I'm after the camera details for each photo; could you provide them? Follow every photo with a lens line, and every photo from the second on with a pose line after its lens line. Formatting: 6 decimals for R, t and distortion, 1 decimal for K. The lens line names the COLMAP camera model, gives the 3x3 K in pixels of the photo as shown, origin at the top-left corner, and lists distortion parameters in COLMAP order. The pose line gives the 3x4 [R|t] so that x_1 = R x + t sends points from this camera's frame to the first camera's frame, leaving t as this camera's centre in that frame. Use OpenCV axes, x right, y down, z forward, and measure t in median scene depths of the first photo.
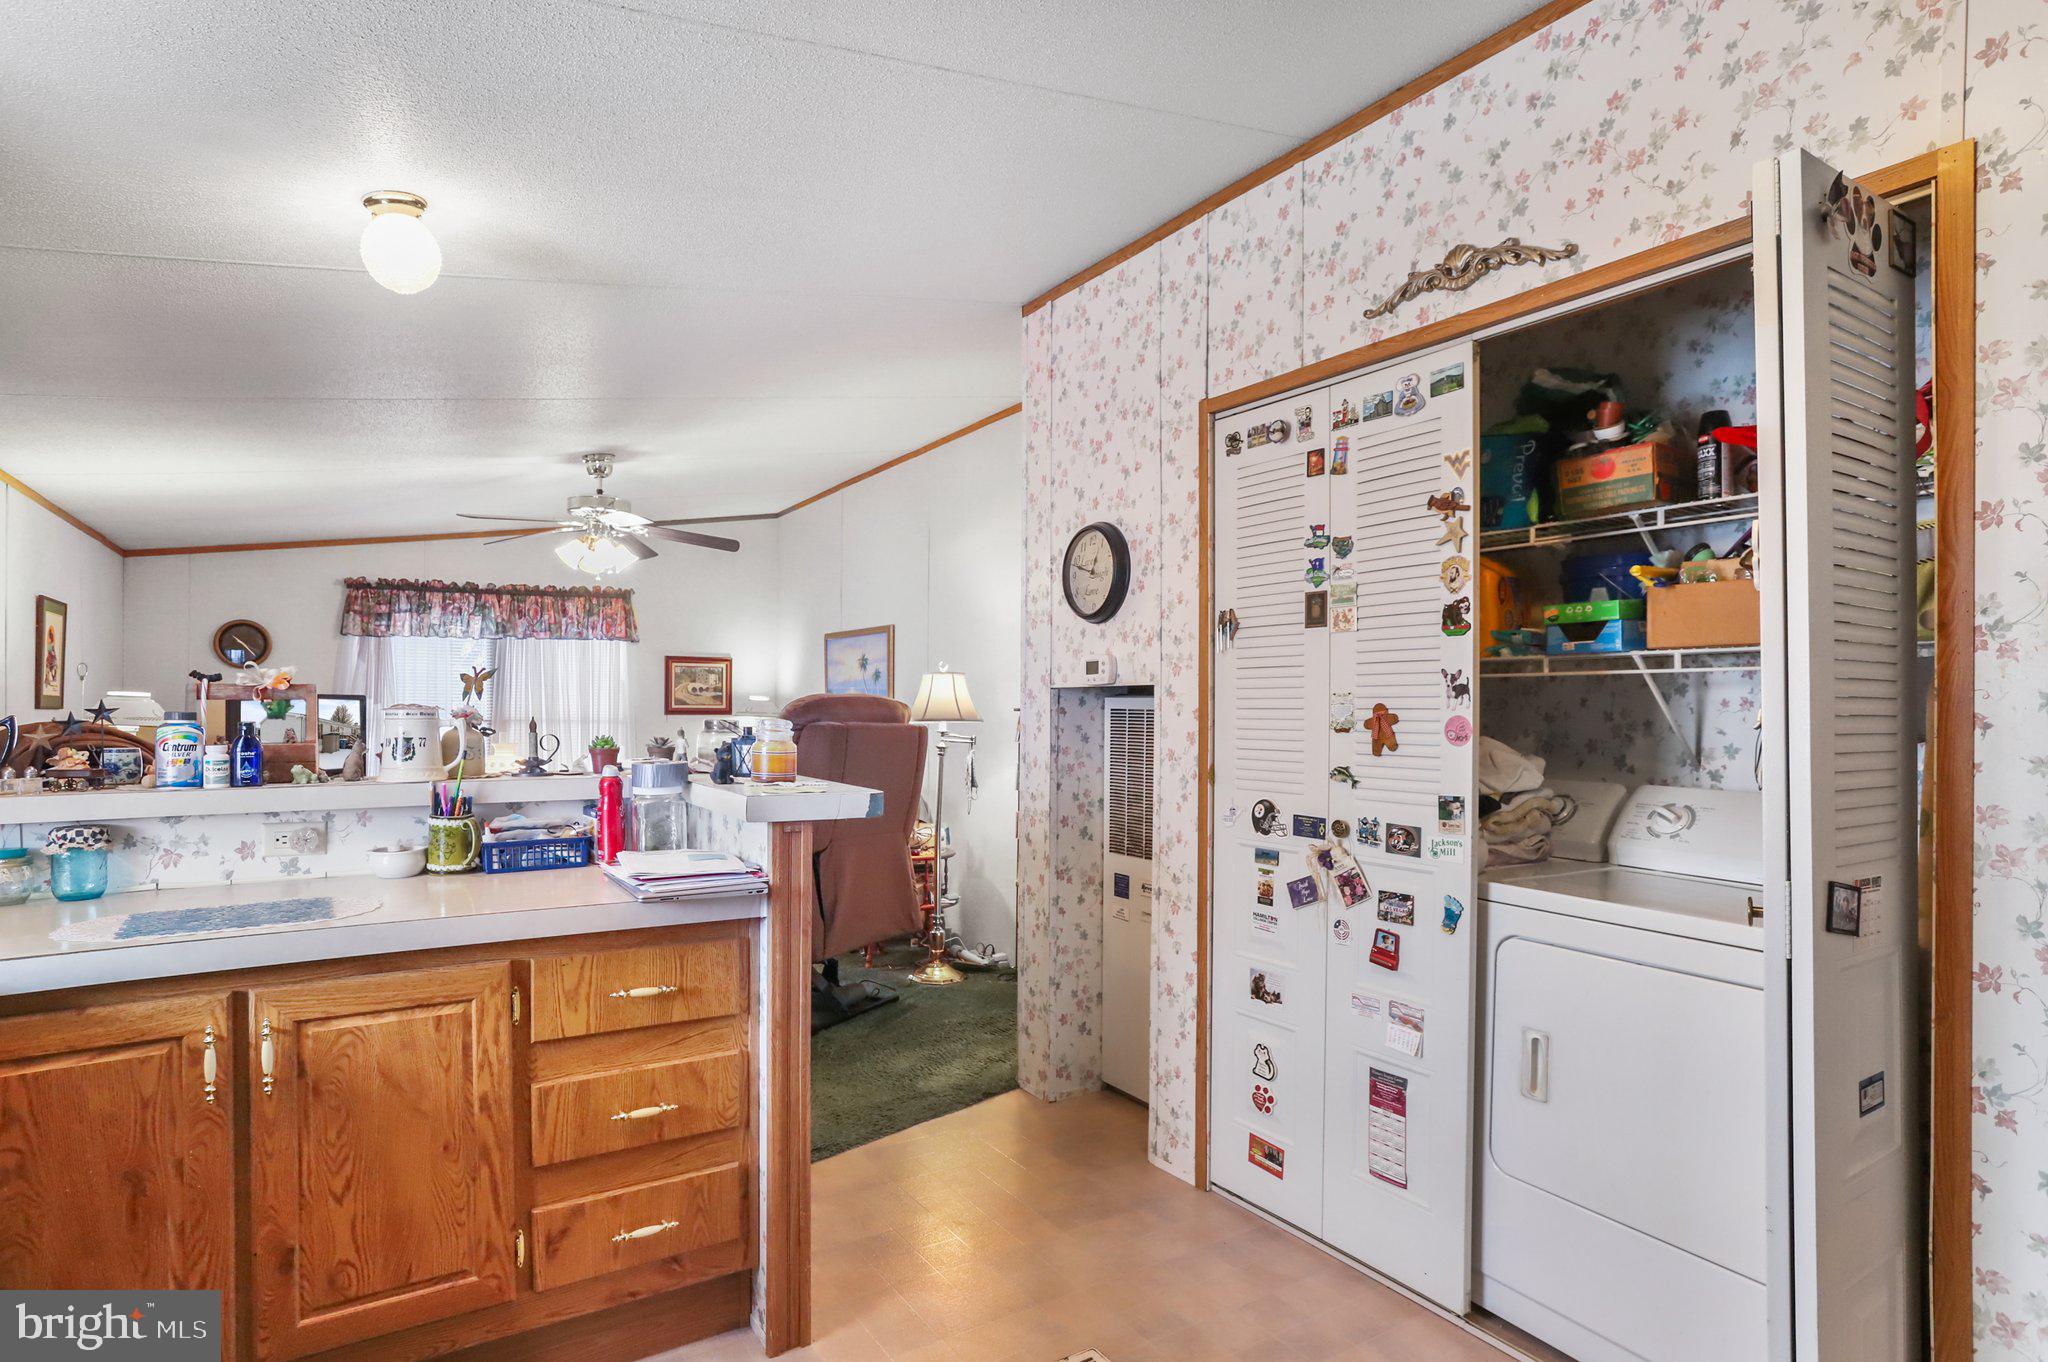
lens RADIAL K [[1044.7, 0, 1025.6], [0, 1044.7, 701.5], [0, 0, 1]] dist [-0.017440, 0.003192]
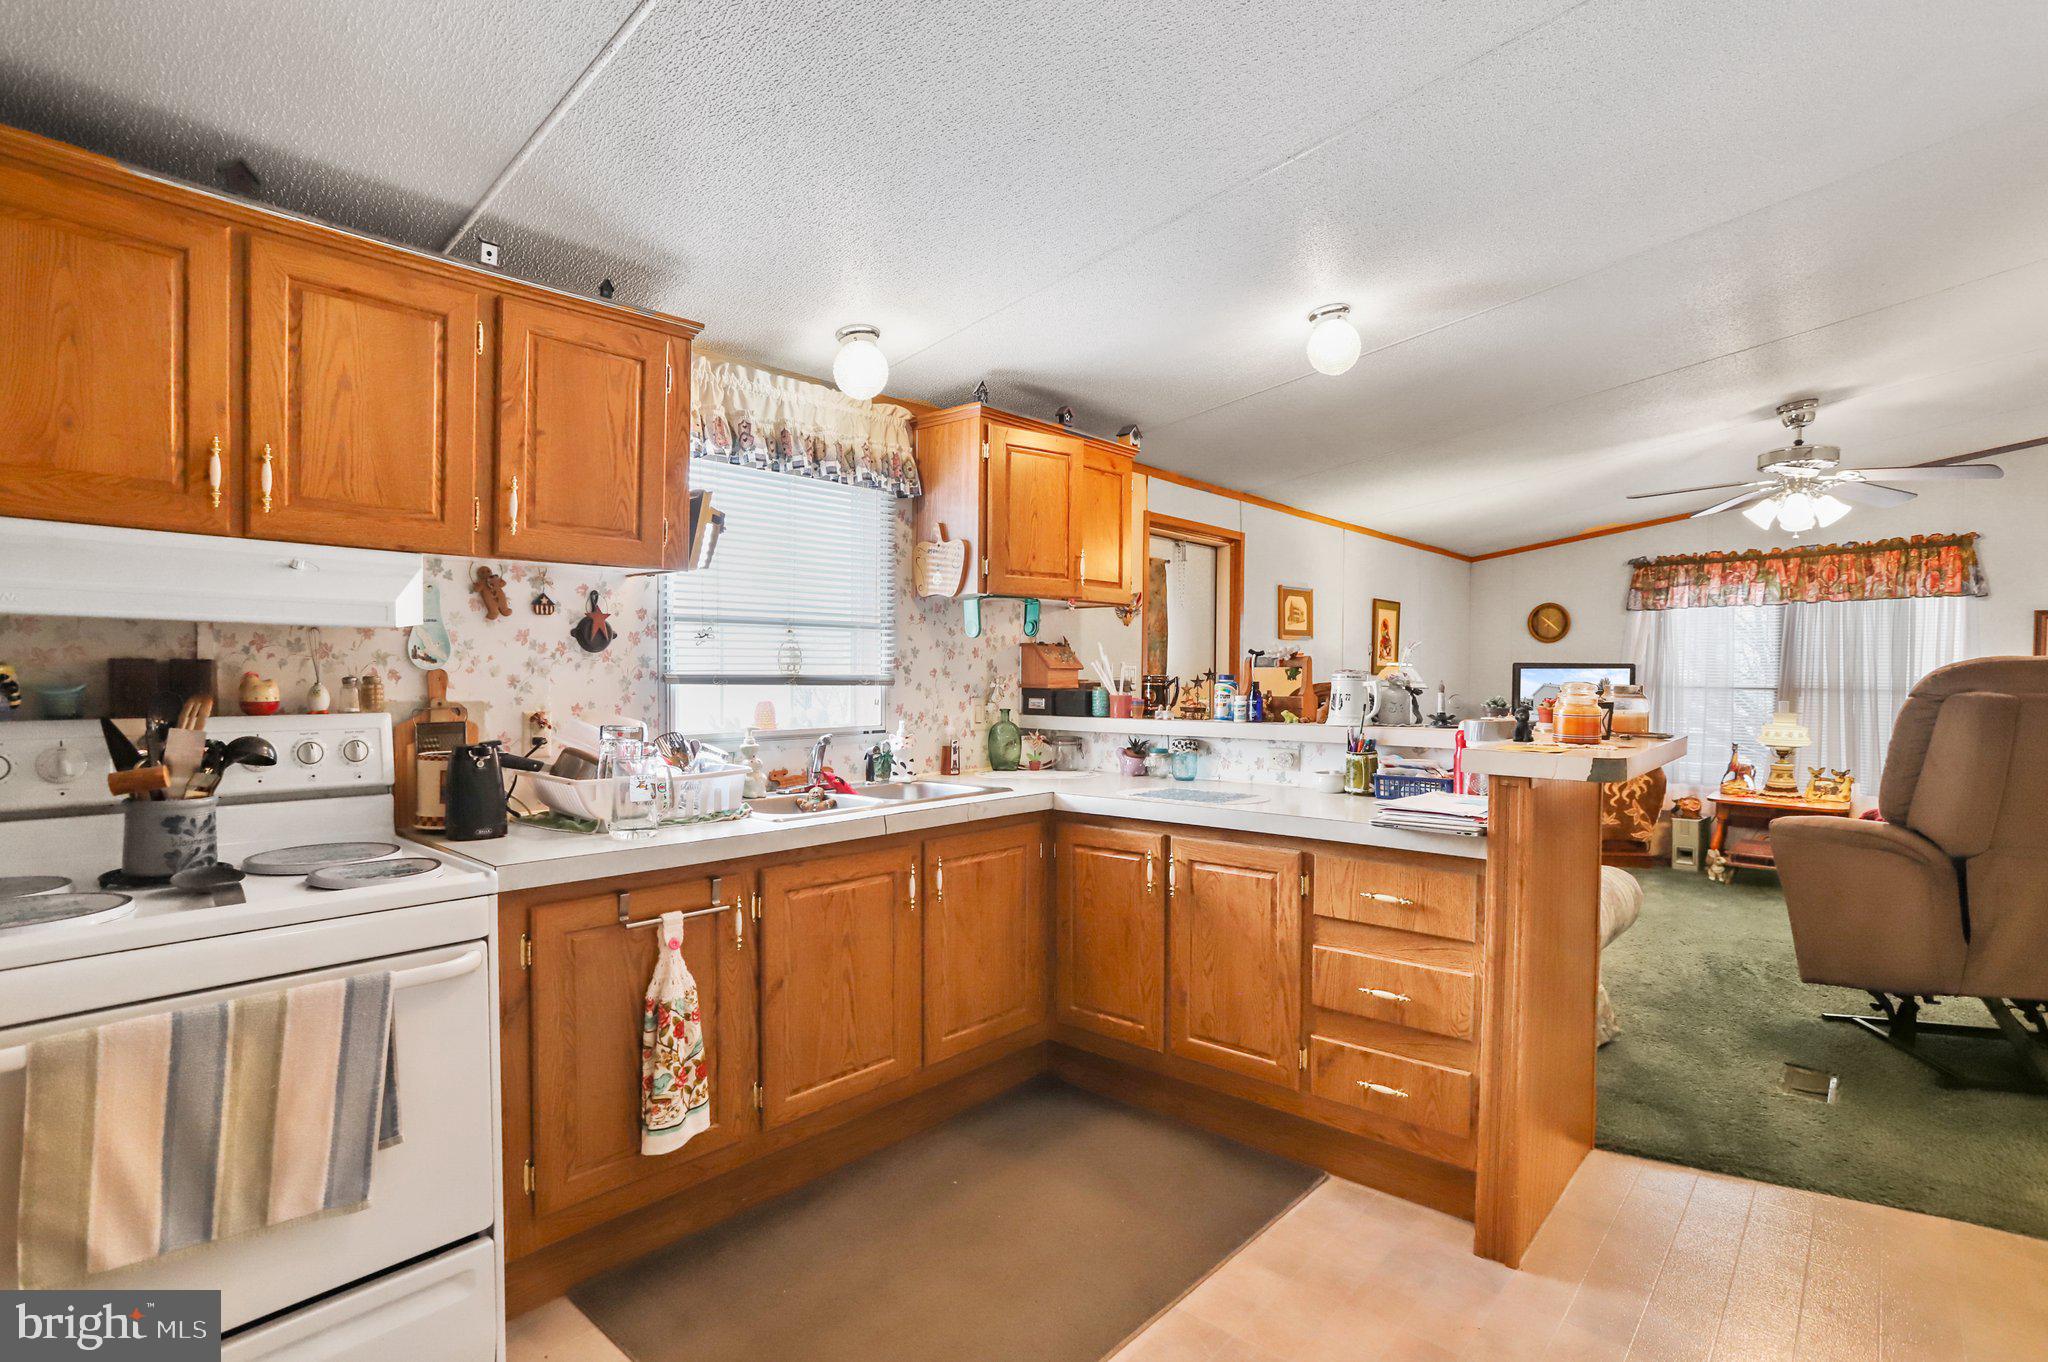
lens RADIAL K [[1006.9, 0, 1027.0], [0, 1006.9, 681.9], [0, 0, 1]] dist [-0.044092, 0.020239]
pose [[0.295207, 0.007500, -0.955404, 0.576545], [0.002449, 0.999960, 0.008606, 0.006796], [0.955430, -0.004881, 0.295177, 0.208671]]
